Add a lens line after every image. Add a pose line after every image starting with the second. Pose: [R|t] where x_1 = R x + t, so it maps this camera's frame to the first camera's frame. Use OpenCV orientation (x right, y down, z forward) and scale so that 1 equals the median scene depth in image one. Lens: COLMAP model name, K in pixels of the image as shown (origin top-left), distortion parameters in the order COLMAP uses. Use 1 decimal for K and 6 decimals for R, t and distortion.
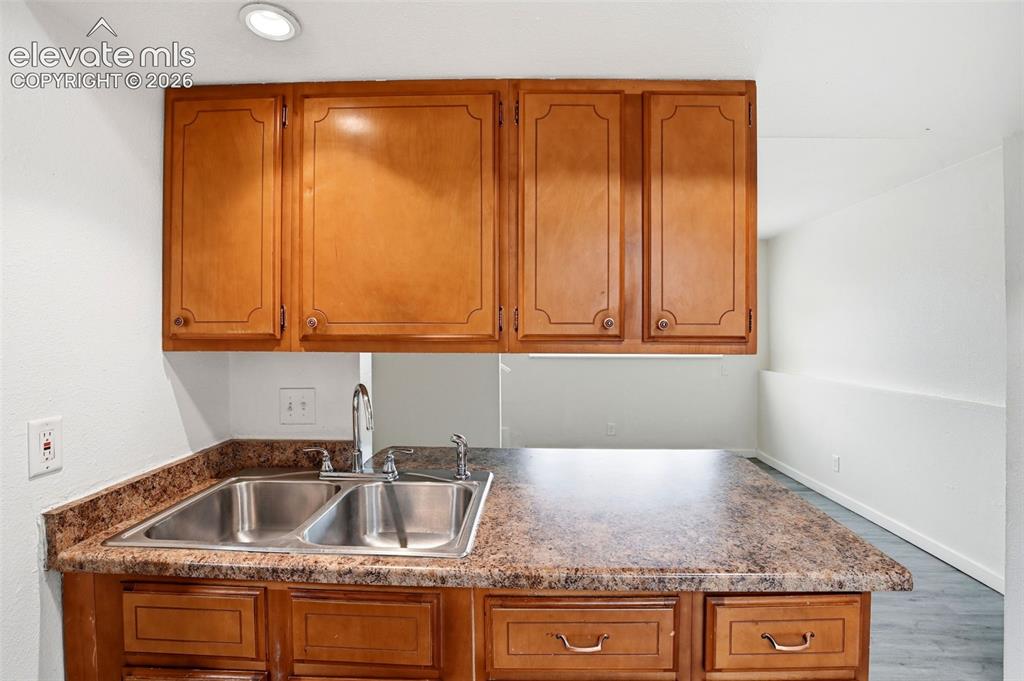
lens RADIAL K [[481.4, 0, 511.7], [0, 481.4, 330.8], [0, 0, 1]] dist [-0.028577, -0.000576]
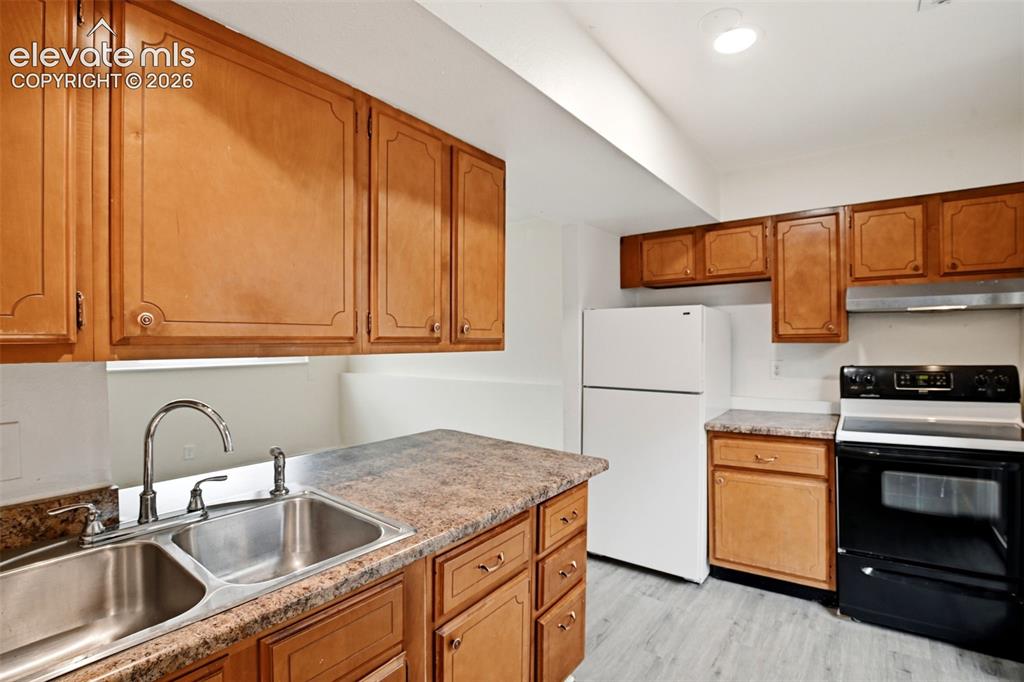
lens RADIAL K [[491.8, 0, 520.1], [0, 491.8, 344.8], [0, 0, 1]] dist [-0.032969, 0.002135]
pose [[0.562066, -0.011033, 0.827019, -0.707950], [0.000393, 0.999914, 0.013072, 0.011582], [-0.827092, -0.007023, 0.562022, 0.117794]]
